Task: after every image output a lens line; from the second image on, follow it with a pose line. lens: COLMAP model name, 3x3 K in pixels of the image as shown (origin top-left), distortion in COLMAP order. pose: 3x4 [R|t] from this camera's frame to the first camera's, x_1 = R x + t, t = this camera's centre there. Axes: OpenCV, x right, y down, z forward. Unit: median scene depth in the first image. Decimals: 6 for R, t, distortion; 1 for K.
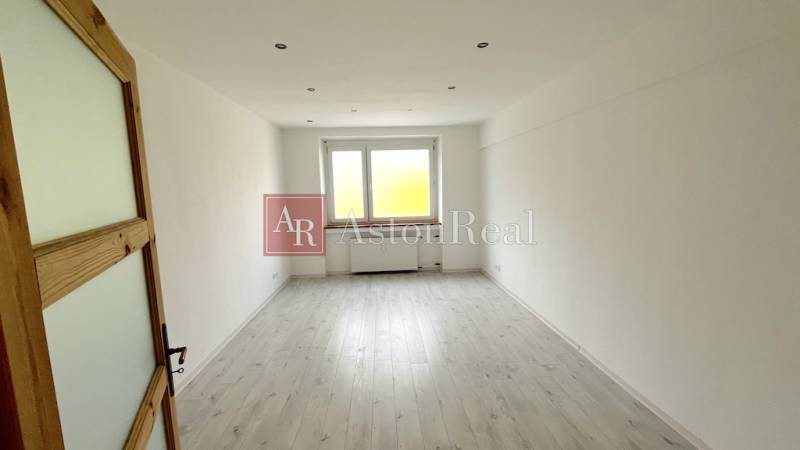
lens RADIAL K [[324.8, 0, 406.0], [0, 324.8, 228.6], [0, 0, 1]] dist [-0.001918, -0.000230]
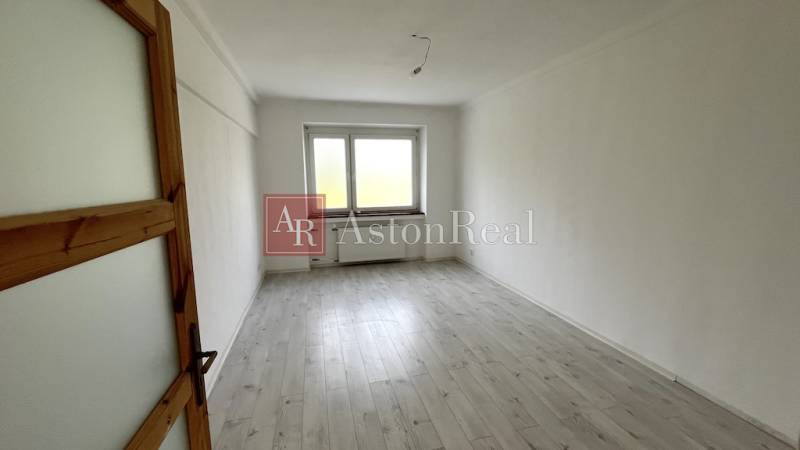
lens RADIAL K [[324.8, 0, 398.4], [0, 324.8, 217.8], [0, 0, 1]] dist [-0.001918, -0.000230]
pose [[0.981747, -0.013408, 0.189718, -0.165584], [0.017705, 0.999623, -0.020976, 0.018880], [-0.189365, 0.023952, 0.981615, 0.025765]]
